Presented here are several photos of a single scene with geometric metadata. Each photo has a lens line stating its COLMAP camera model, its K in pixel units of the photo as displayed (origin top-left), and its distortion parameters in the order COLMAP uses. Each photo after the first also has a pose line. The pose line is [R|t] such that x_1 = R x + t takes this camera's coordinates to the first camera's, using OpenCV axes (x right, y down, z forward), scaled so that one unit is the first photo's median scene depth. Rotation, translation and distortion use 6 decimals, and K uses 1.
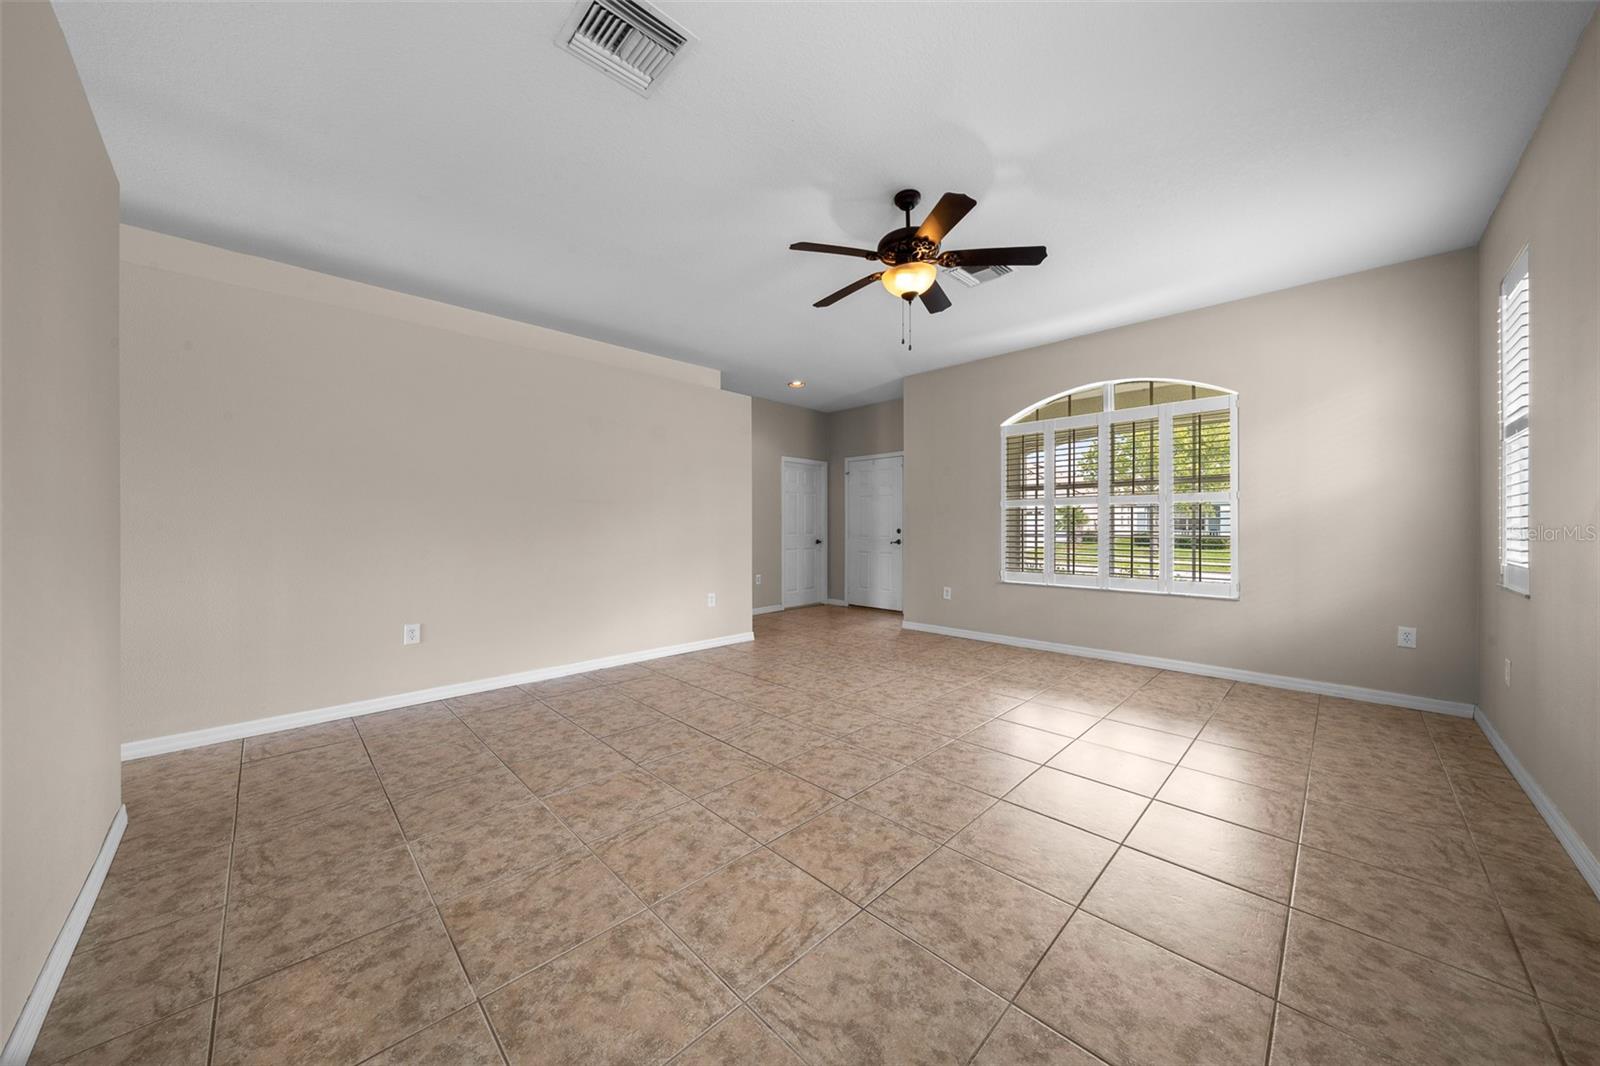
lens RADIAL K [[542.0, 0, 801.5], [0, 542.0, 528.5], [0, 0, 1]] dist [-0.002656, -0.000163]
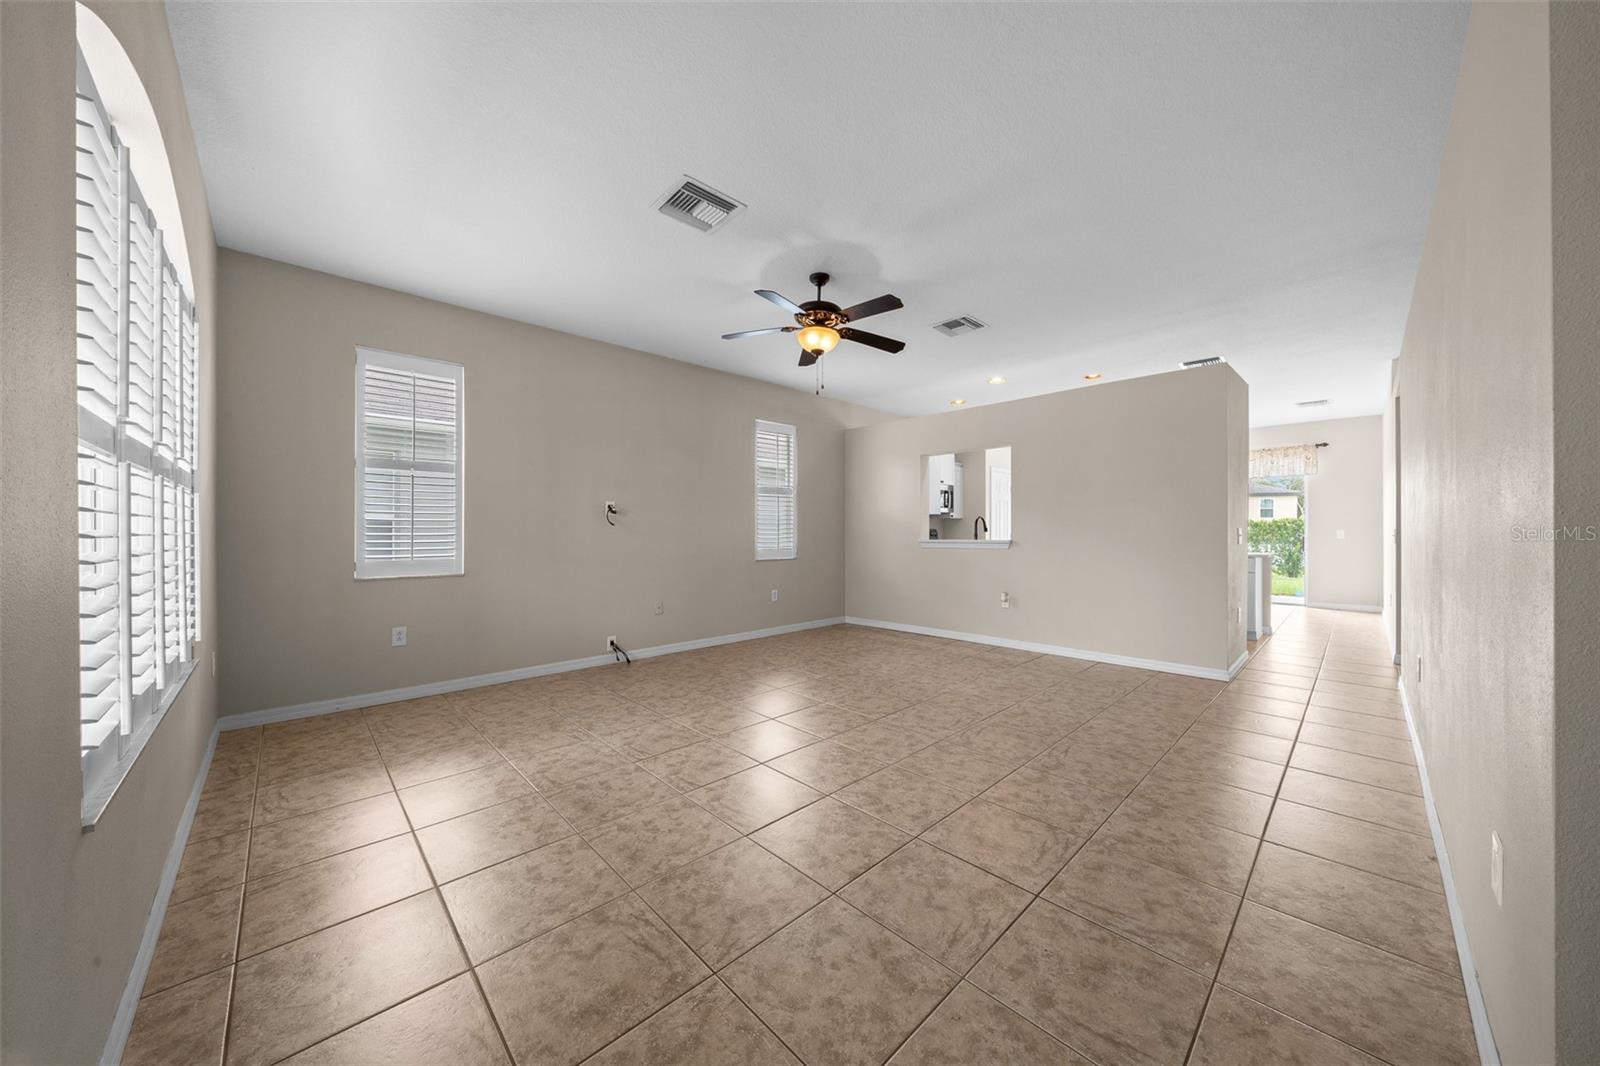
lens RADIAL K [[542.0, 0, 801.5], [0, 542.0, 528.5], [0, 0, 1]] dist [-0.002656, -0.000163]
pose [[-0.999765, 0.002282, 0.021568, 0.196014], [0.002232, 0.999995, -0.002352, -0.010265], [-0.021573, -0.002303, -0.999765, 2.116230]]
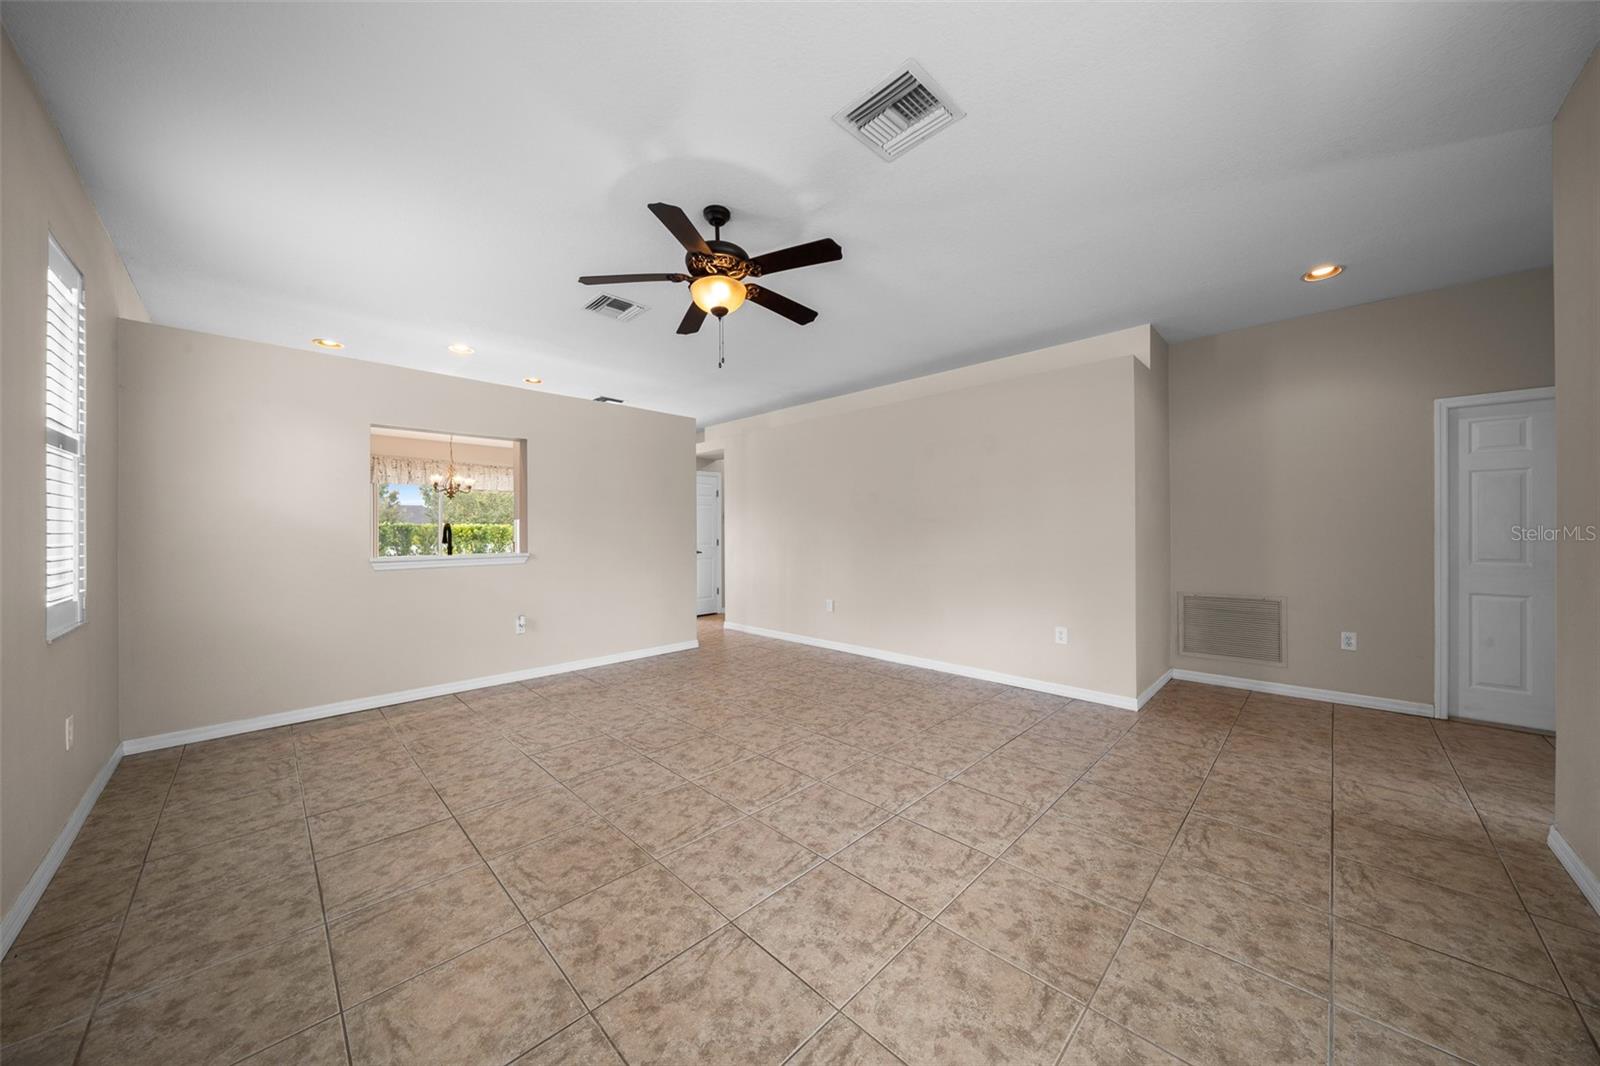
lens RADIAL K [[542.0, 0, 801.5], [0, 542.0, 528.5], [0, 0, 1]] dist [-0.002656, -0.000163]
pose [[0.008399, -0.005371, -0.999950, 1.085772], [-0.001897, 0.999984, -0.005387, -0.035639], [0.999963, 0.001942, 0.008388, 1.055987]]
